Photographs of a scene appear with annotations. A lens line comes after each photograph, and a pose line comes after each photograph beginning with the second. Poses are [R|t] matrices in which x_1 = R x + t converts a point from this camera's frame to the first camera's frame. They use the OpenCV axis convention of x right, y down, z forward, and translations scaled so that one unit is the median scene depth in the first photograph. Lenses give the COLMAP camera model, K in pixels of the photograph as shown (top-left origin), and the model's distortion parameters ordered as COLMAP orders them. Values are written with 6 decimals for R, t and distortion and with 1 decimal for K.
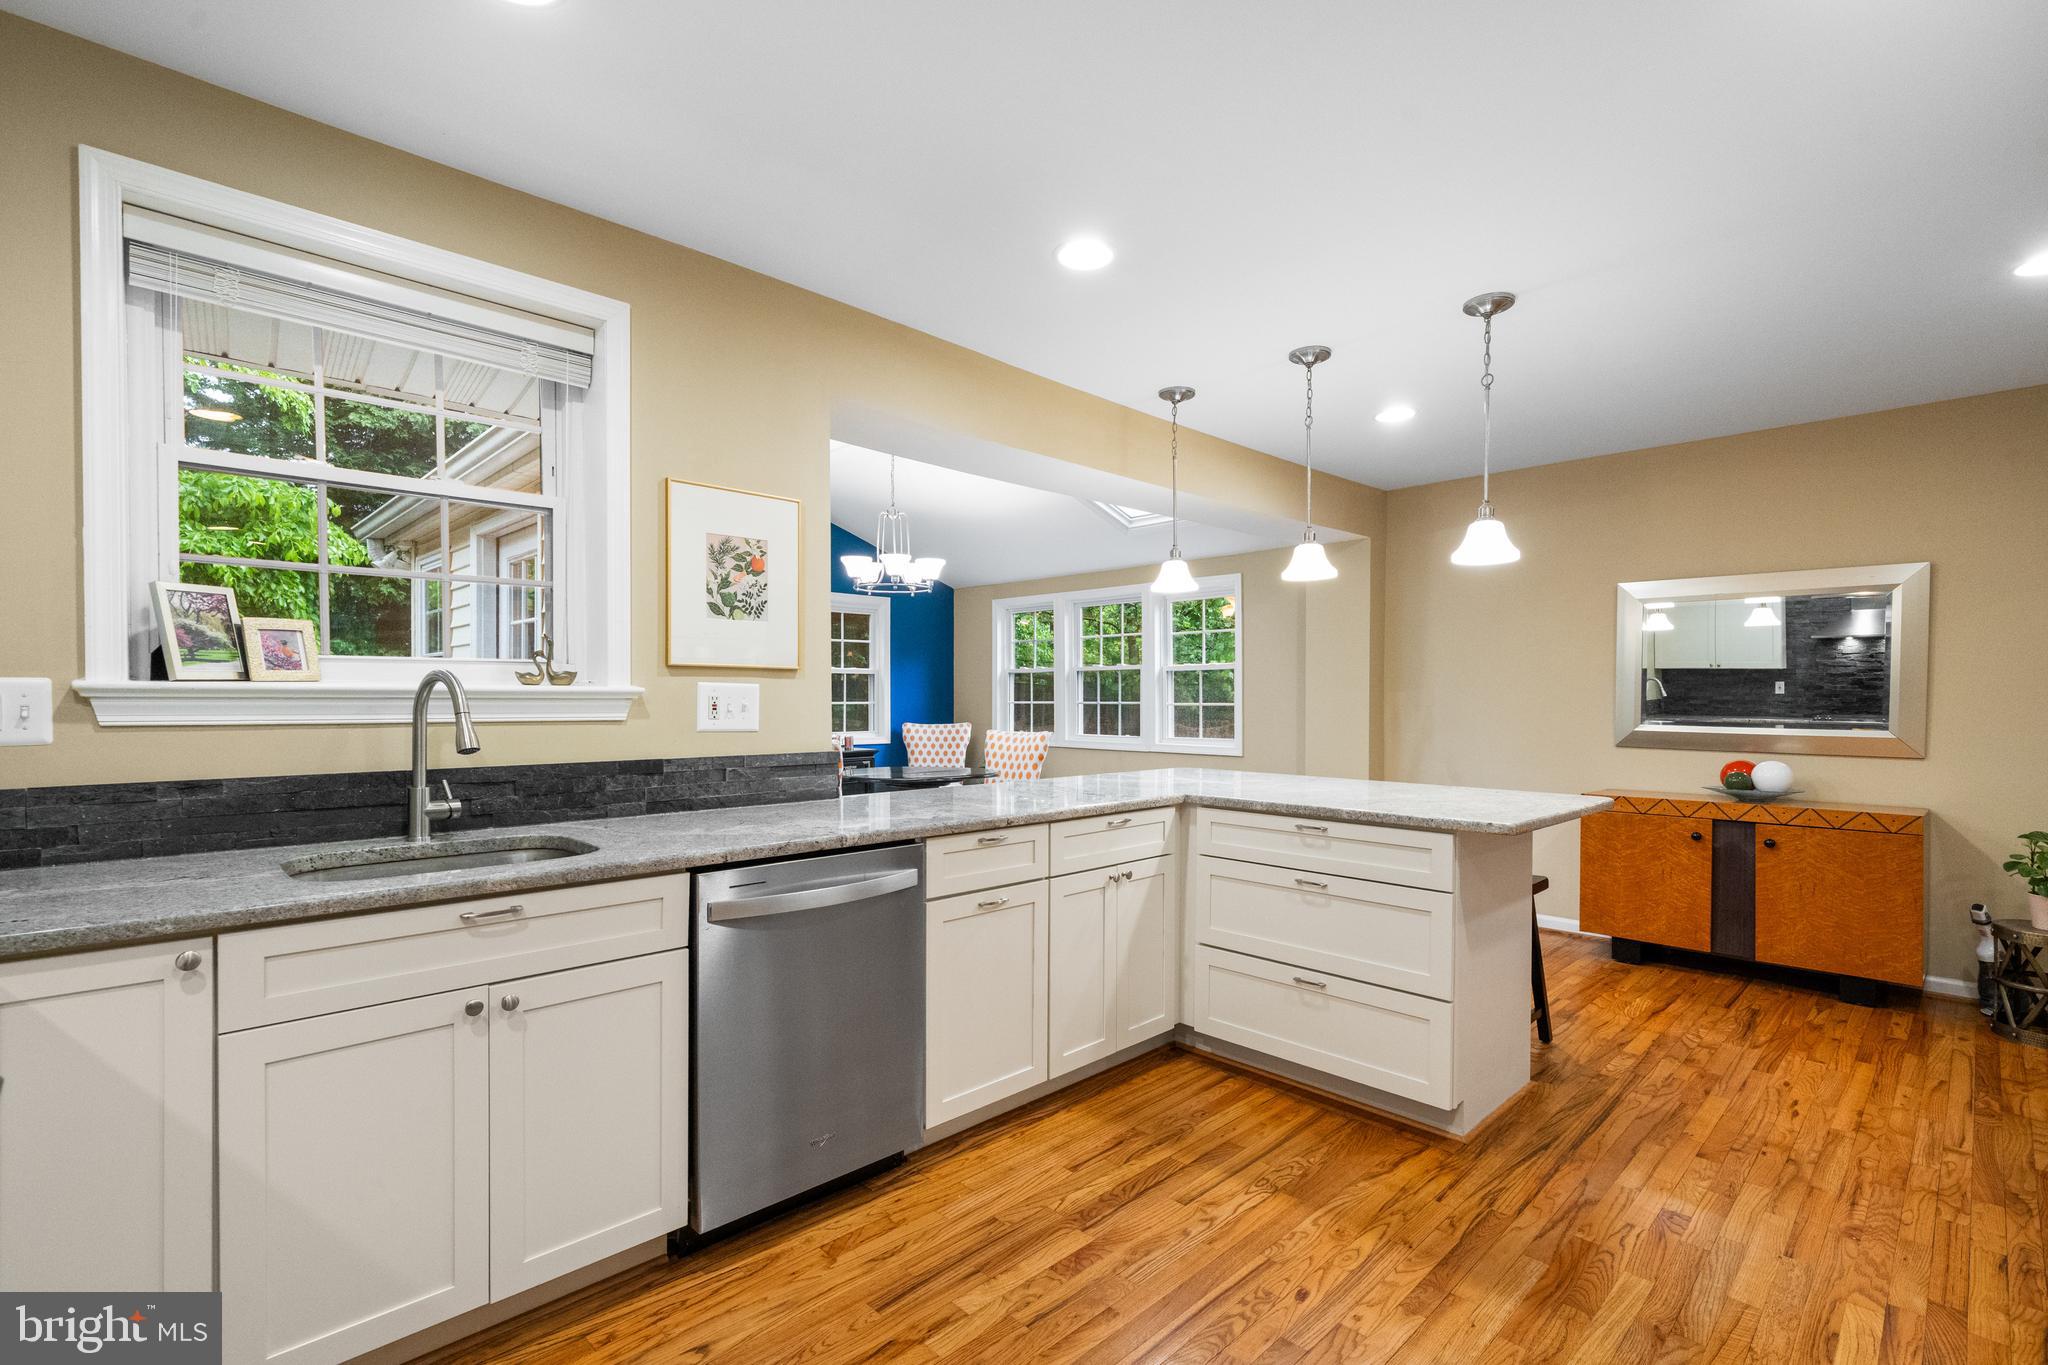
lens RADIAL K [[935.7, 0, 1016.0], [0, 935.7, 707.3], [0, 0, 1]] dist [0.003410, -0.000070]
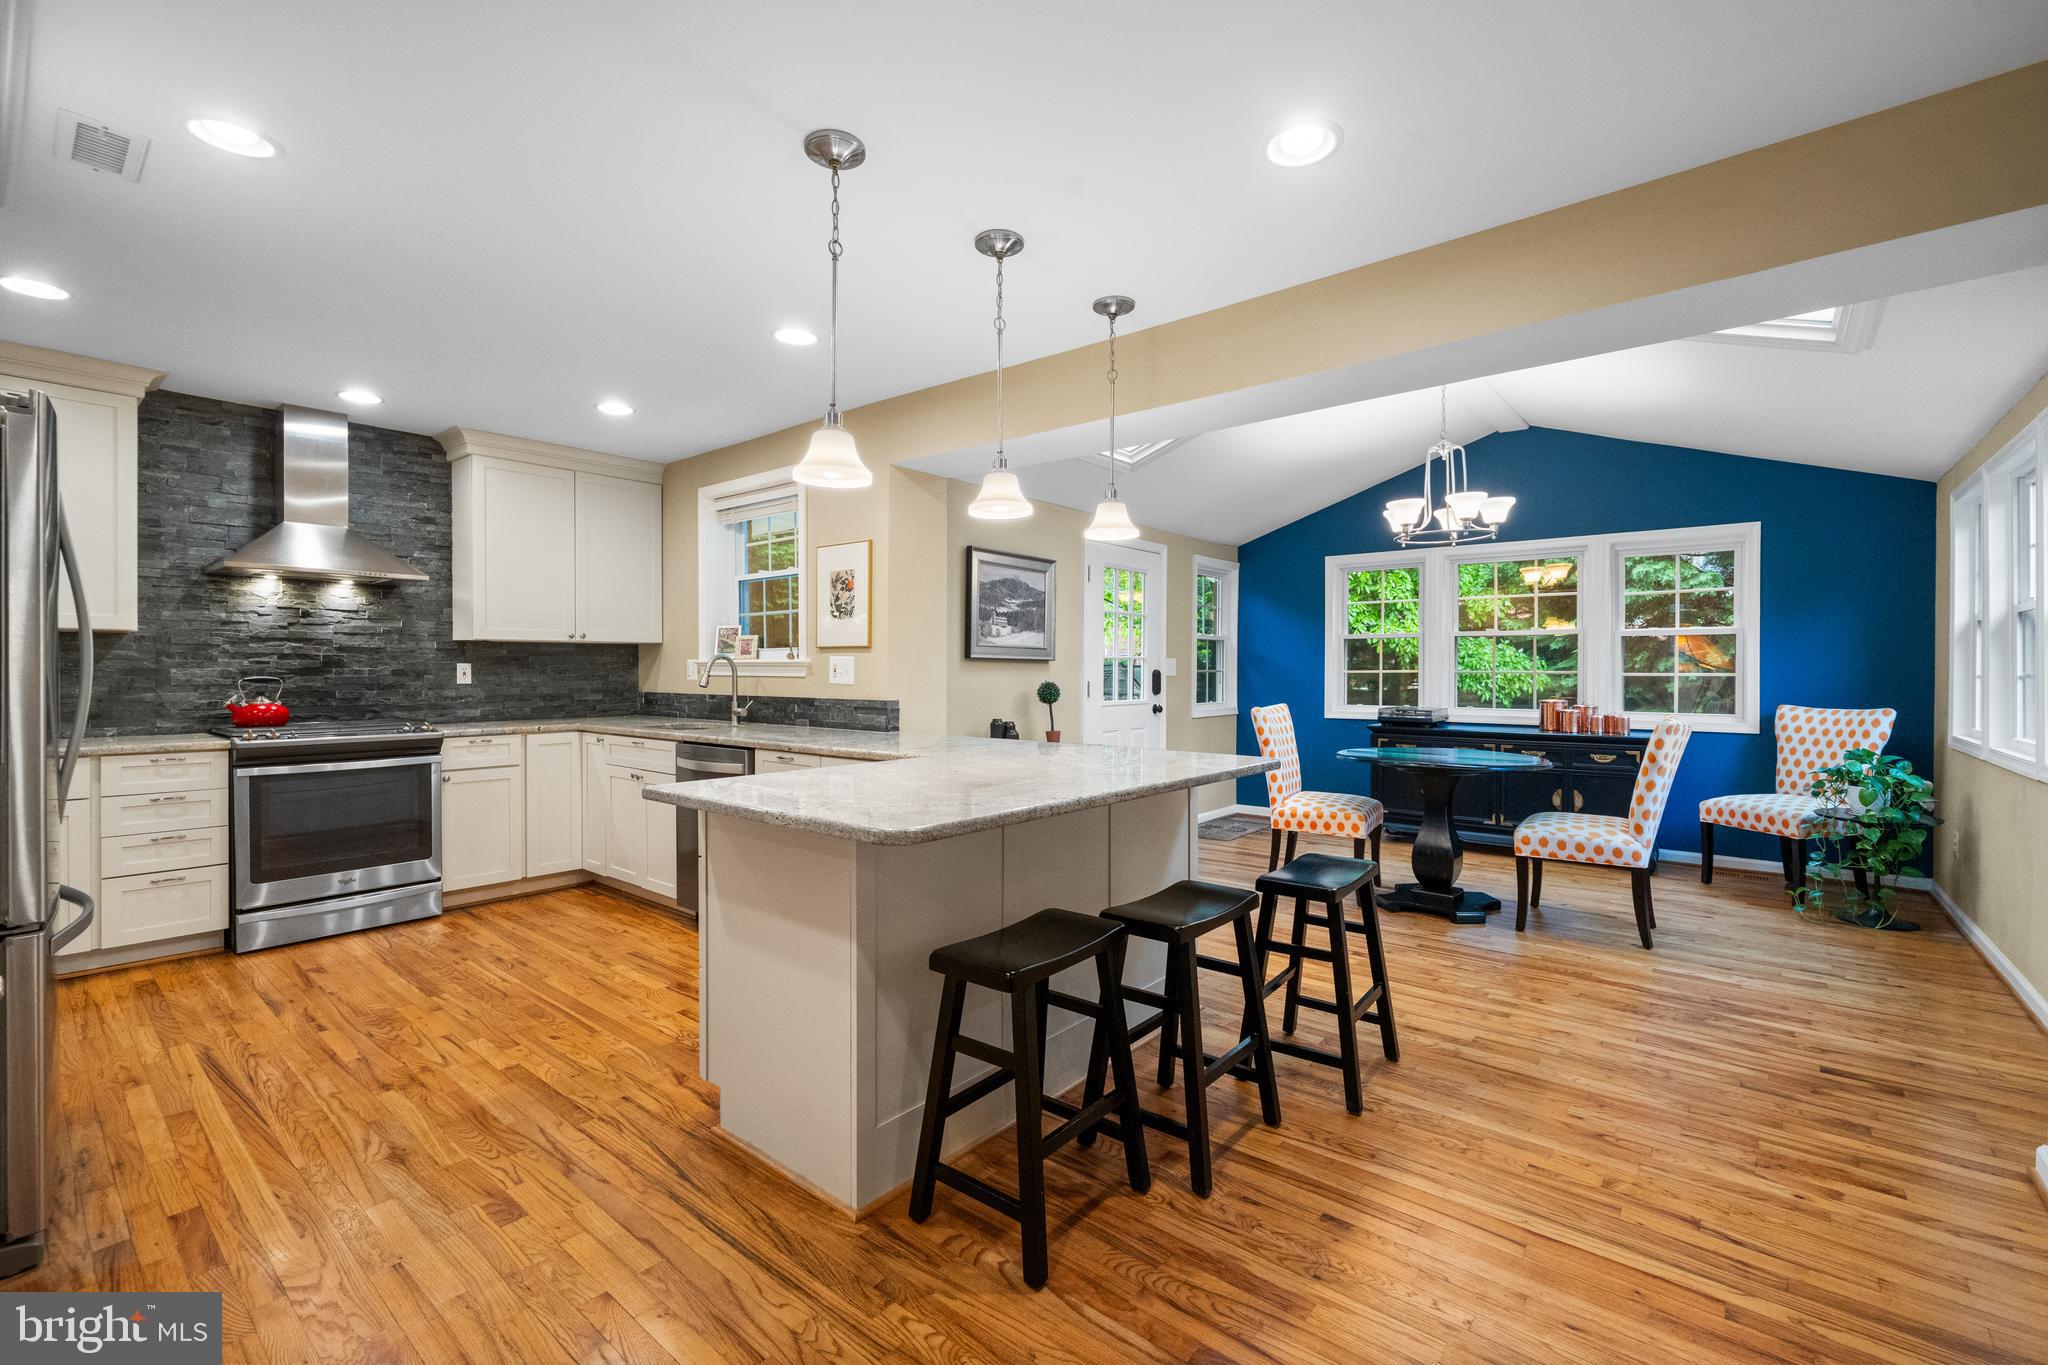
lens RADIAL K [[879.4, 0, 1021.0], [0, 879.4, 676.1], [0, 0, 1]] dist [-0.000386, 0.000223]
pose [[0.106493, 0.004112, -0.994305, 1.471541], [-0.012271, 0.999921, 0.002821, 0.001740], [0.994238, 0.011901, 0.106535, 1.277417]]
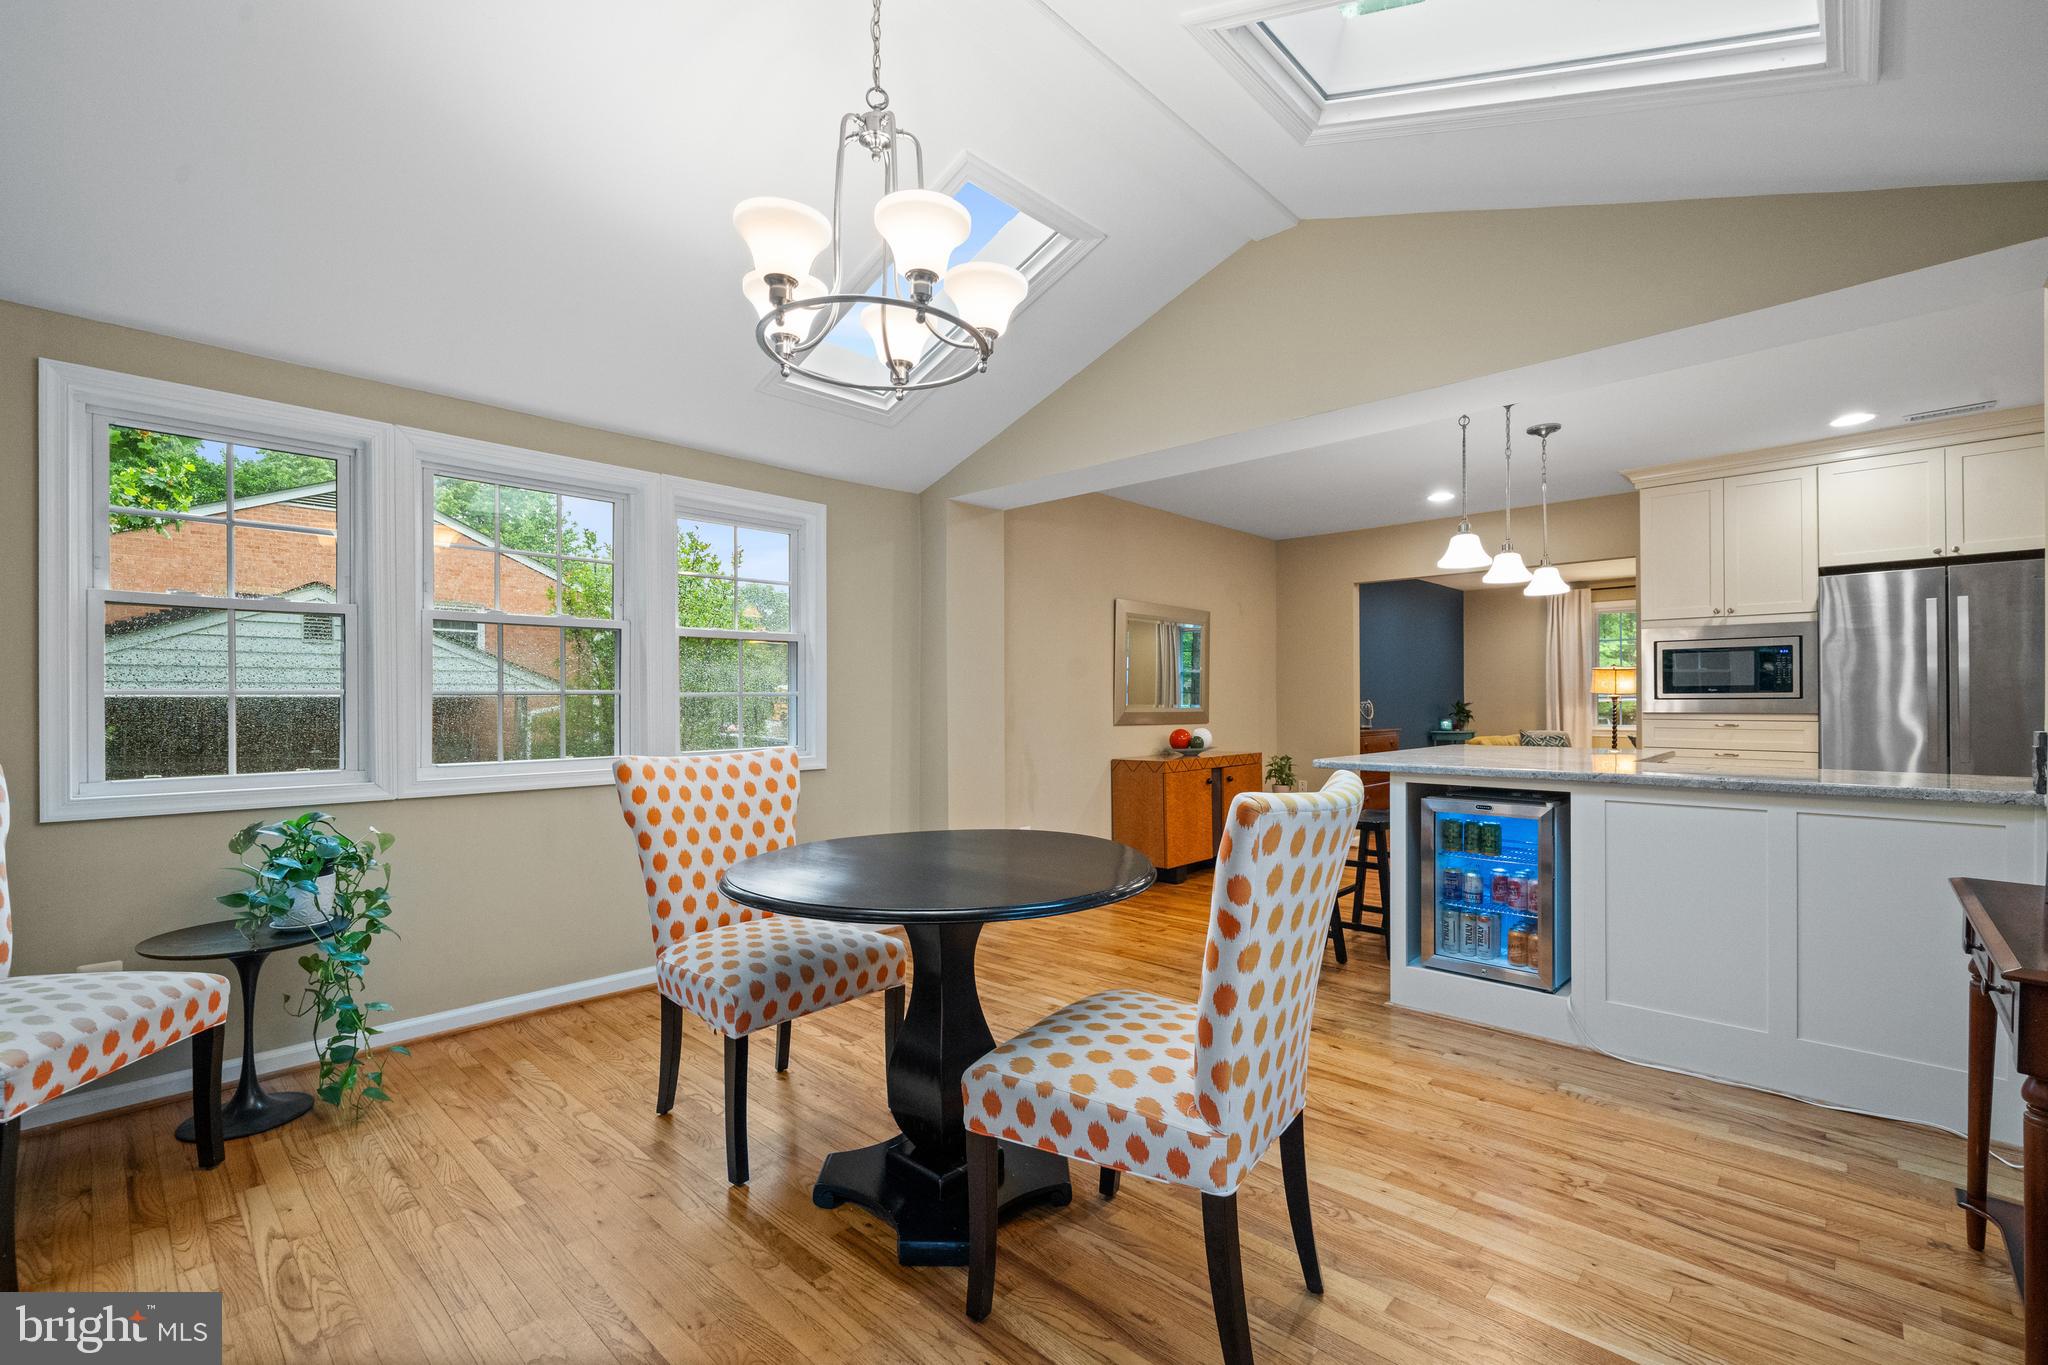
lens RADIAL K [[888.0, 0, 1028.7], [0, 888.0, 697.5], [0, 0, 1]] dist [0.001135, -0.000019]
pose [[-0.048440, 0.001055, 0.998826, -1.095403], [0.015019, 0.999887, -0.000327, 0.005191], [-0.998713, 0.014986, -0.048450, 2.282052]]
